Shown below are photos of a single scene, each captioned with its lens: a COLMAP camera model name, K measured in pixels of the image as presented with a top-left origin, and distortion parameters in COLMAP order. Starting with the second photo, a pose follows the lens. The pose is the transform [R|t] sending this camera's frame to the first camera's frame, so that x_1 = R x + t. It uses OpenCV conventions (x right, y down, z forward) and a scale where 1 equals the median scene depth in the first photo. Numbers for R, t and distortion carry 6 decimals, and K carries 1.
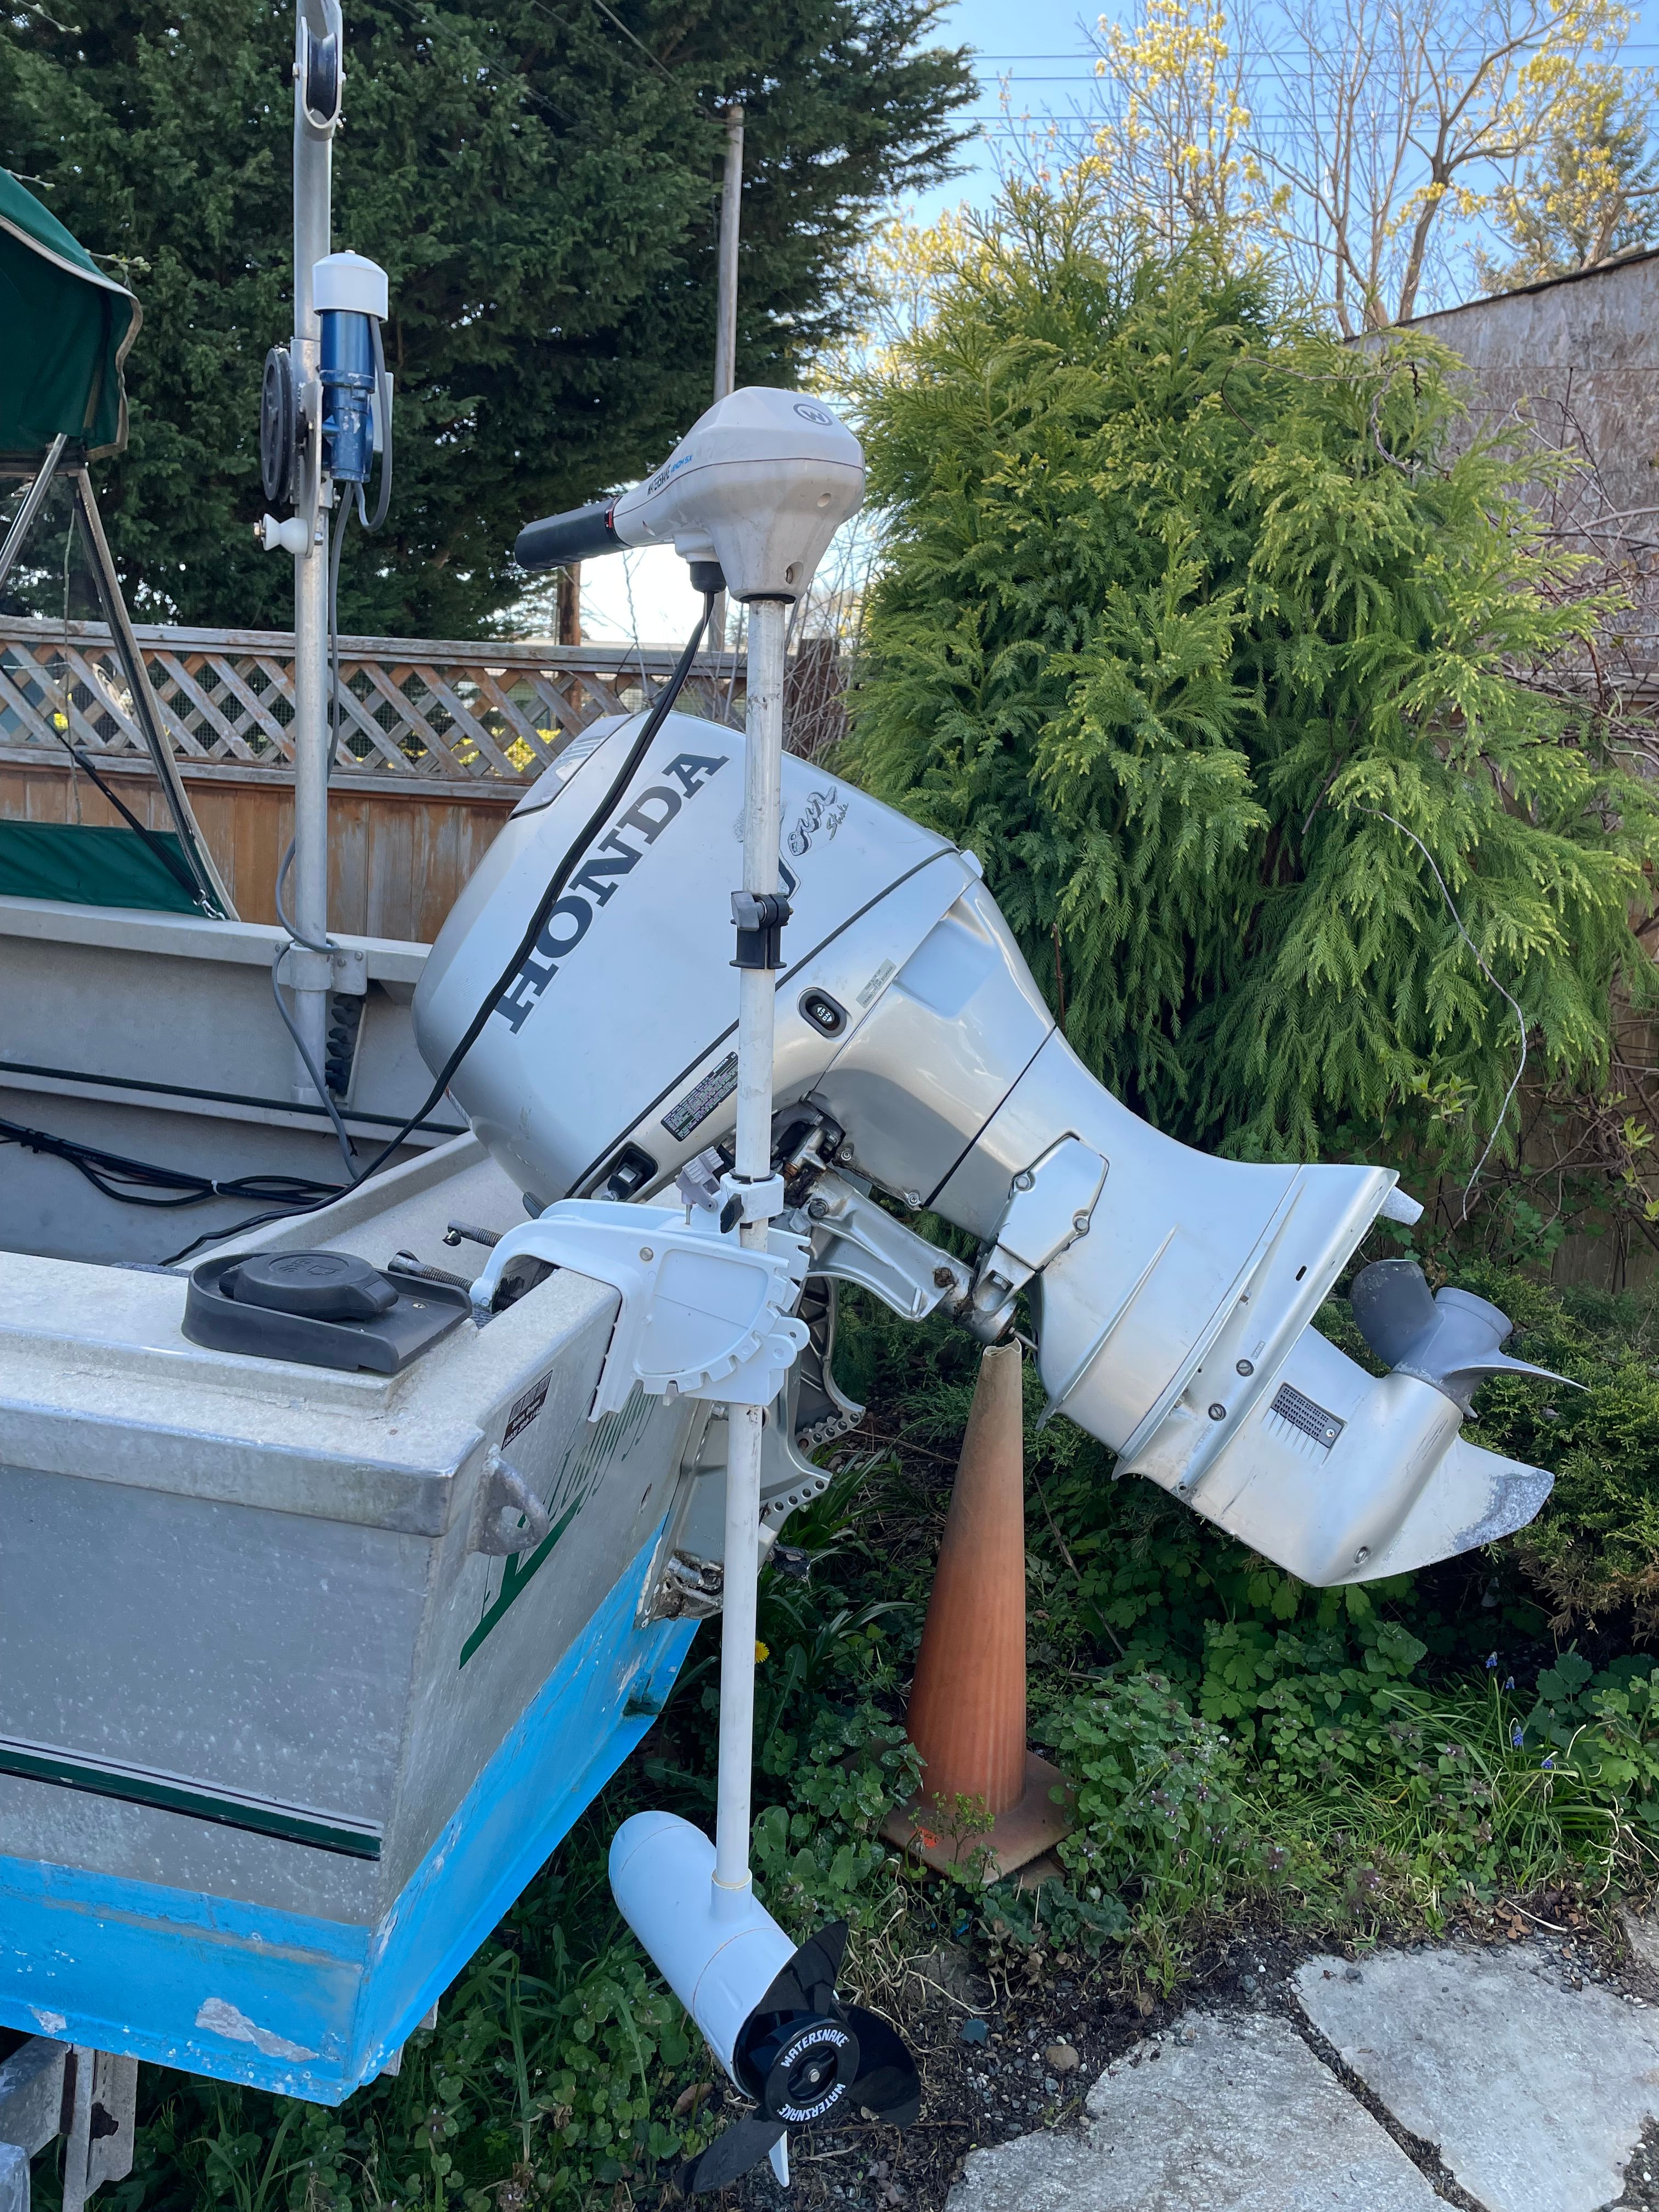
lens RADIAL K [[1668.2, 0, 831.2], [0, 1668.2, 1089.6], [0, 0, 1]] dist [0.096332, -0.119643]
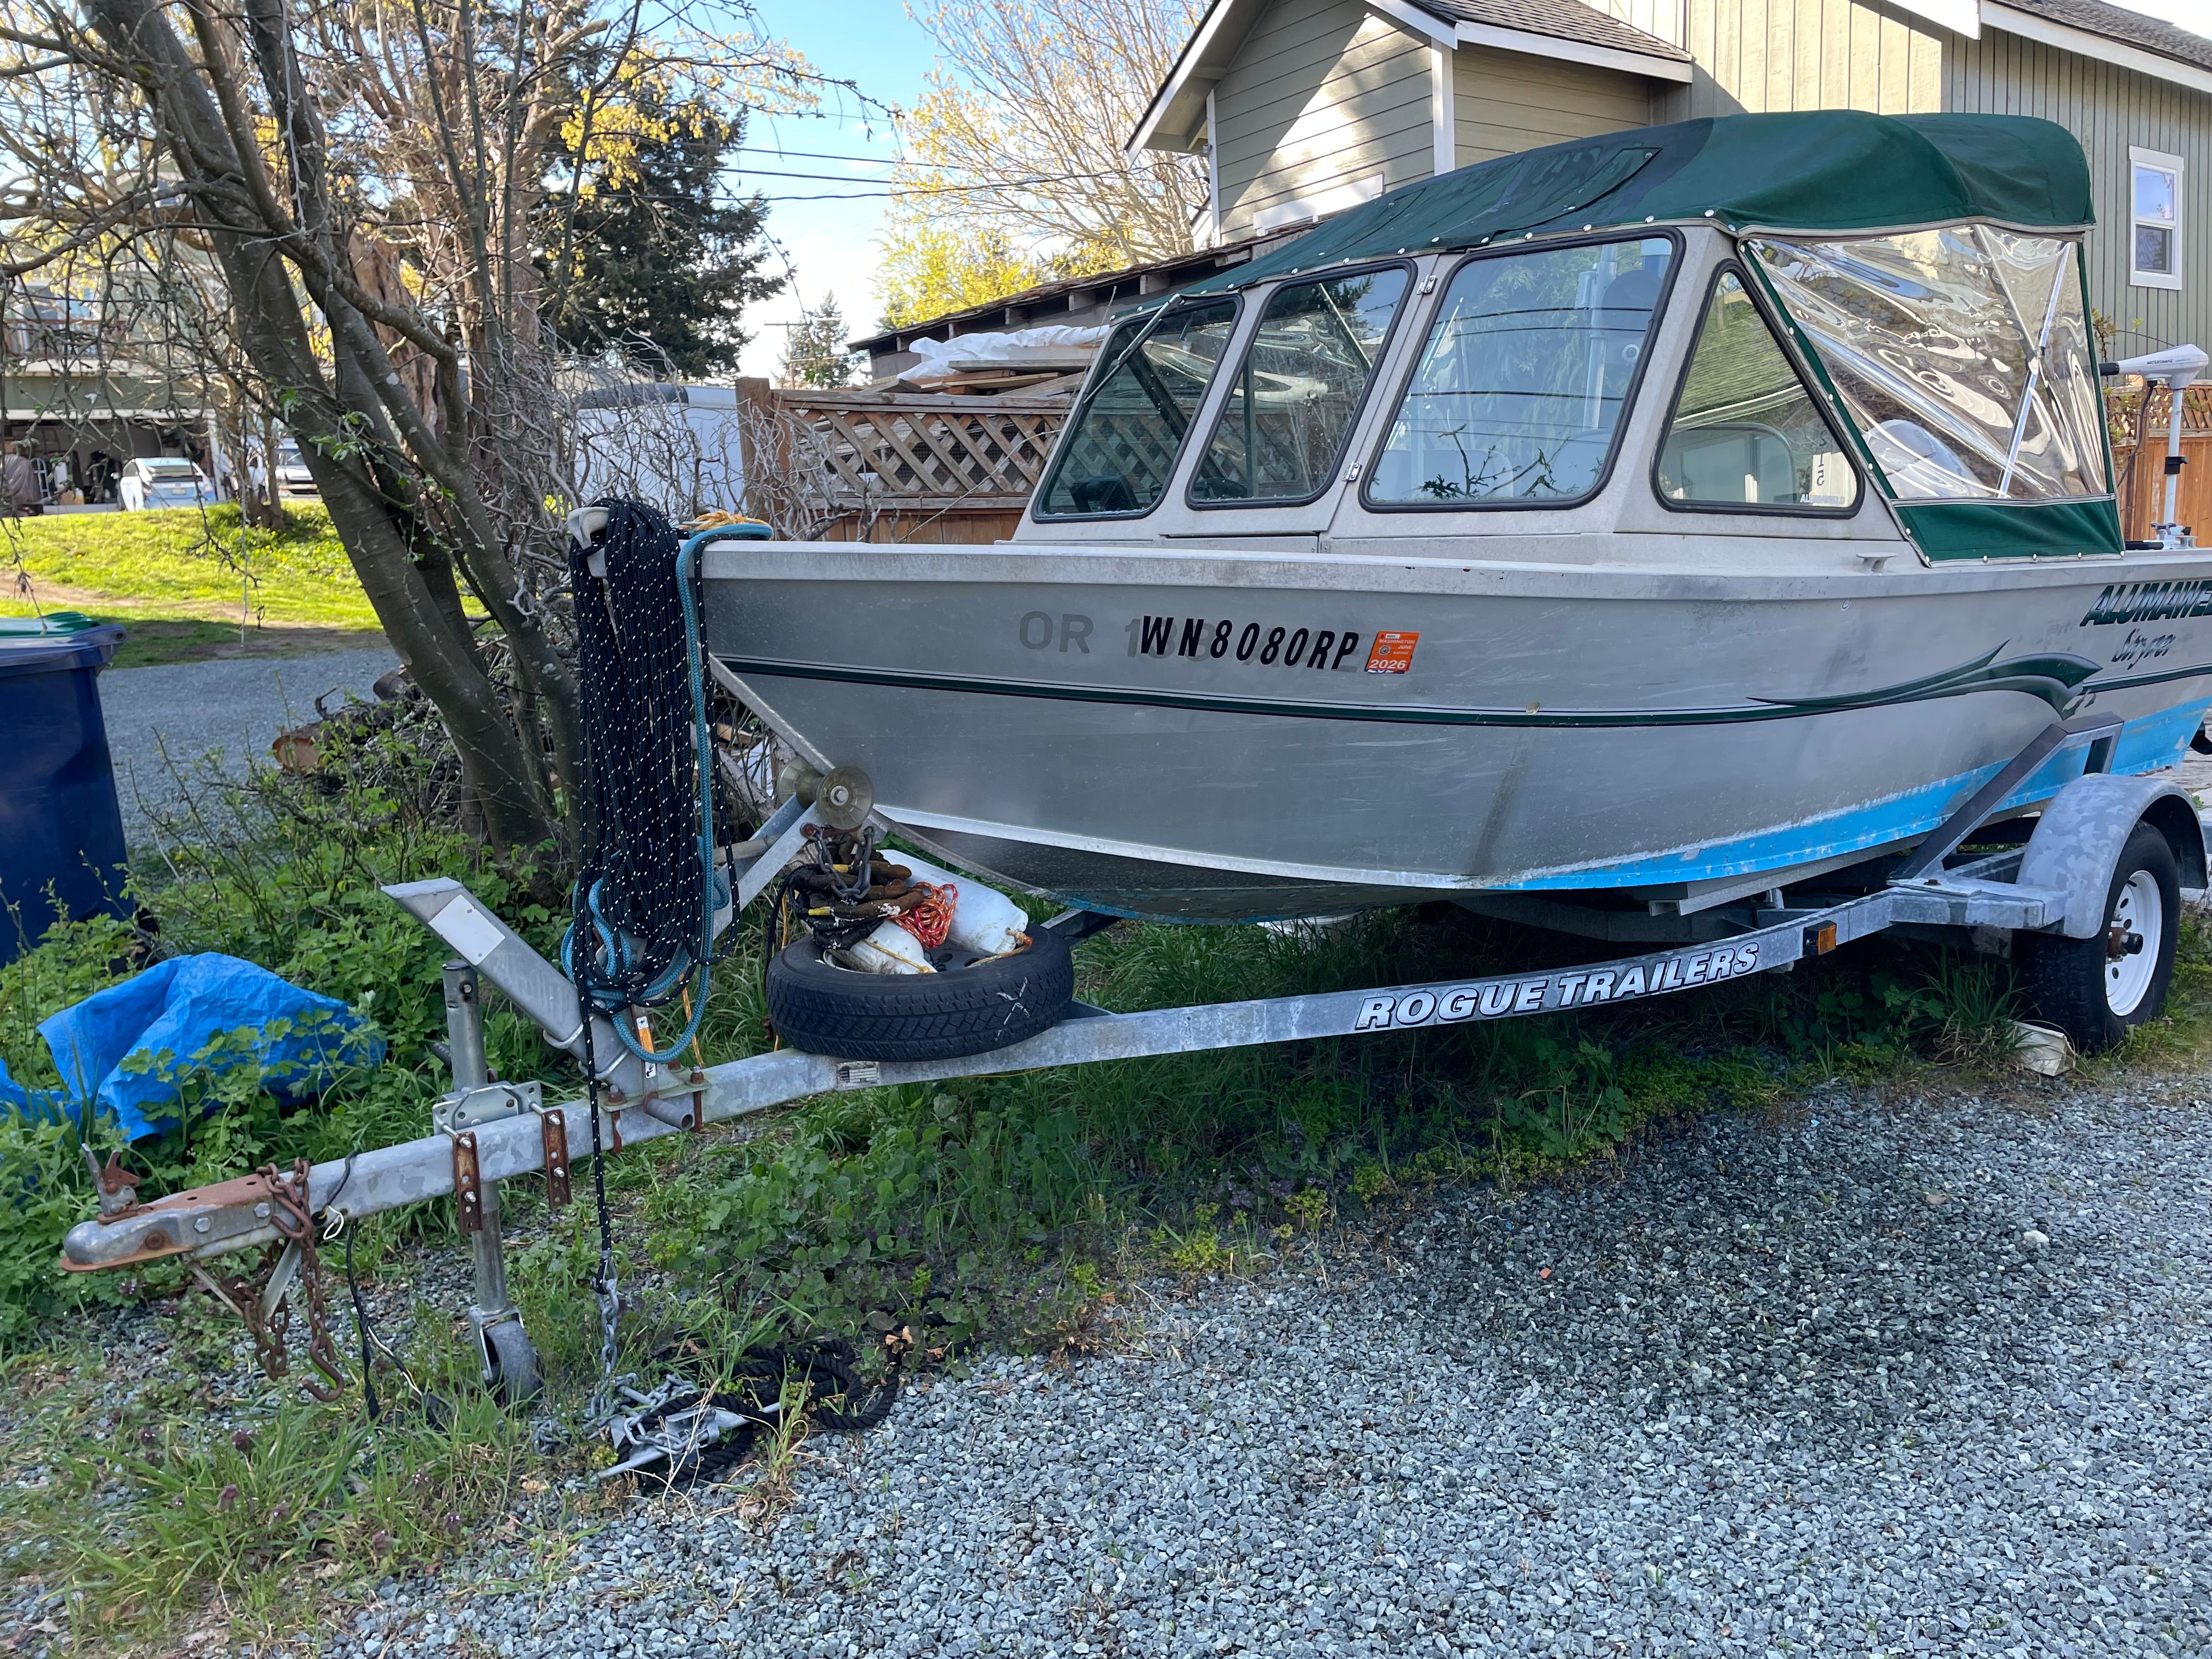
lens RADIAL K [[1668.2, 0, 1100.5], [0, 1668.2, 816.6], [0, 0, 1]] dist [0.096332, -0.119643]
pose [[0.617896, -0.219035, 0.755135, -2.337792], [0.209063, 0.971610, 0.110758, -0.124074], [-0.757956, 0.089433, 0.646146, 0.160007]]
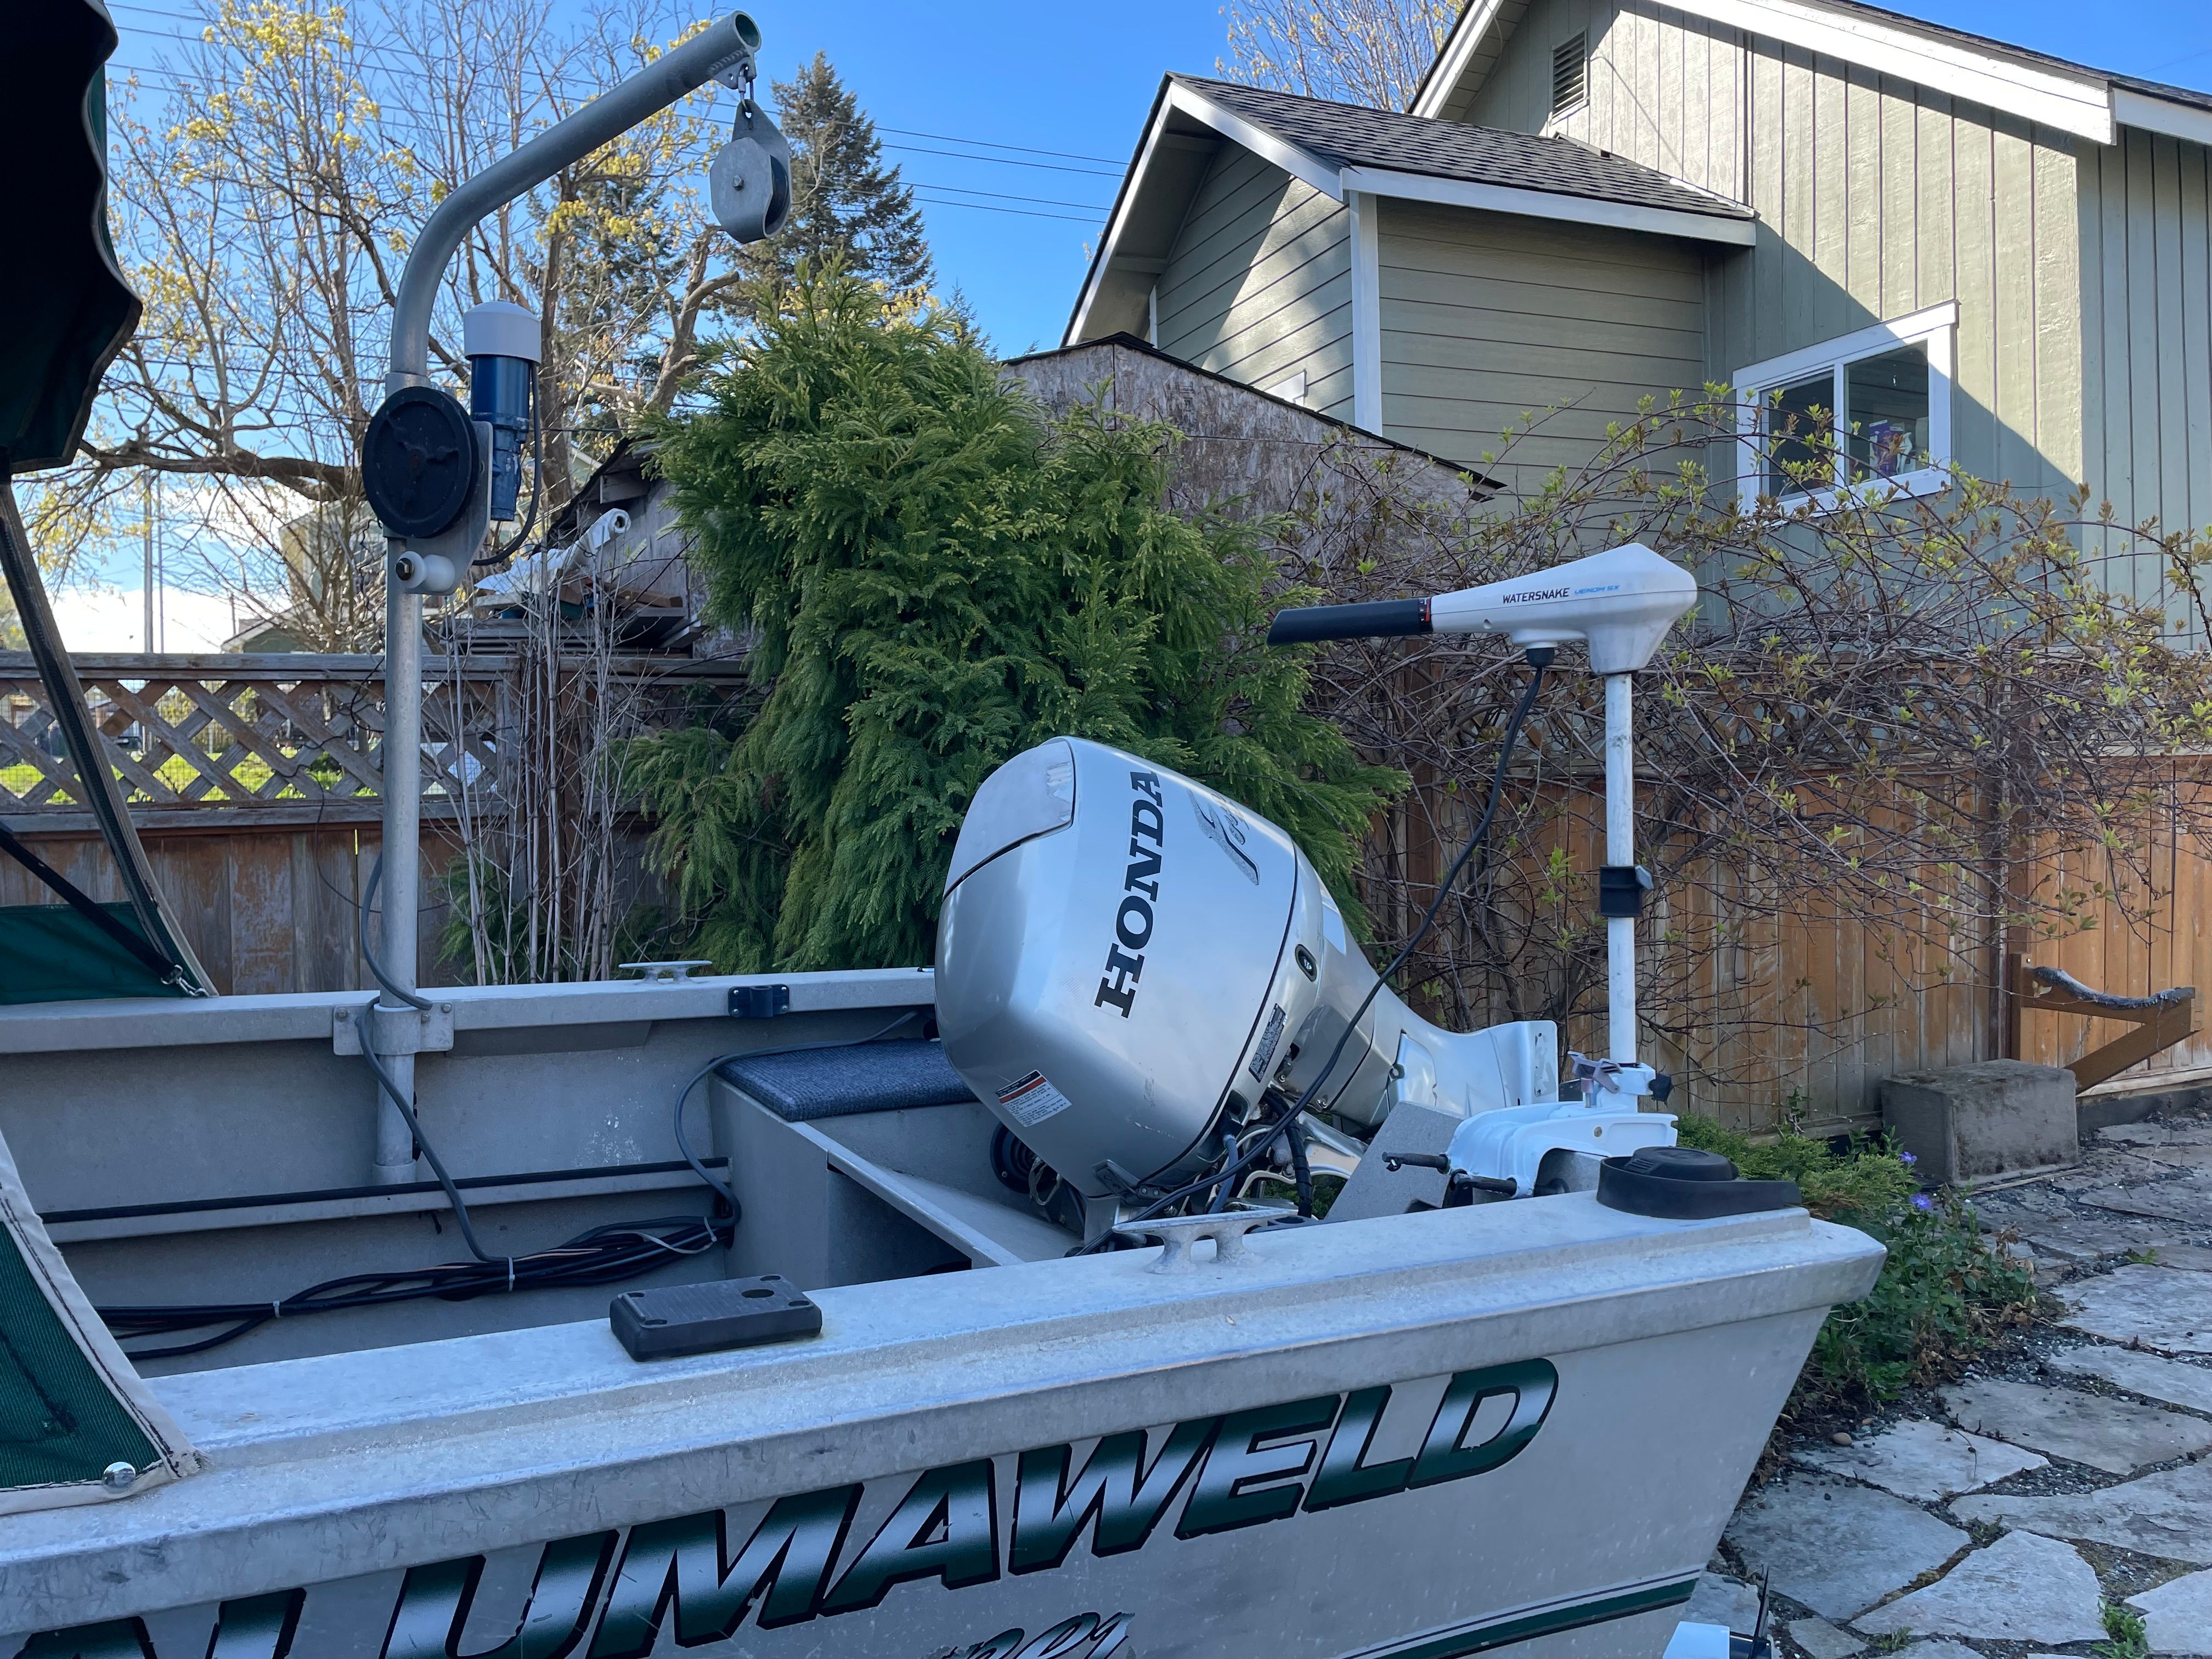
lens RADIAL K [[1664.0, 0, 1094.8], [0, 1664.0, 833.3], [0, 0, 1]] dist [0.096437, -0.119494]
pose [[0.778877, -0.094213, 0.620060, -0.589407], [0.167753, 0.983926, -0.061221, -0.059852], [-0.604326, 0.151700, 0.782162, 0.055748]]
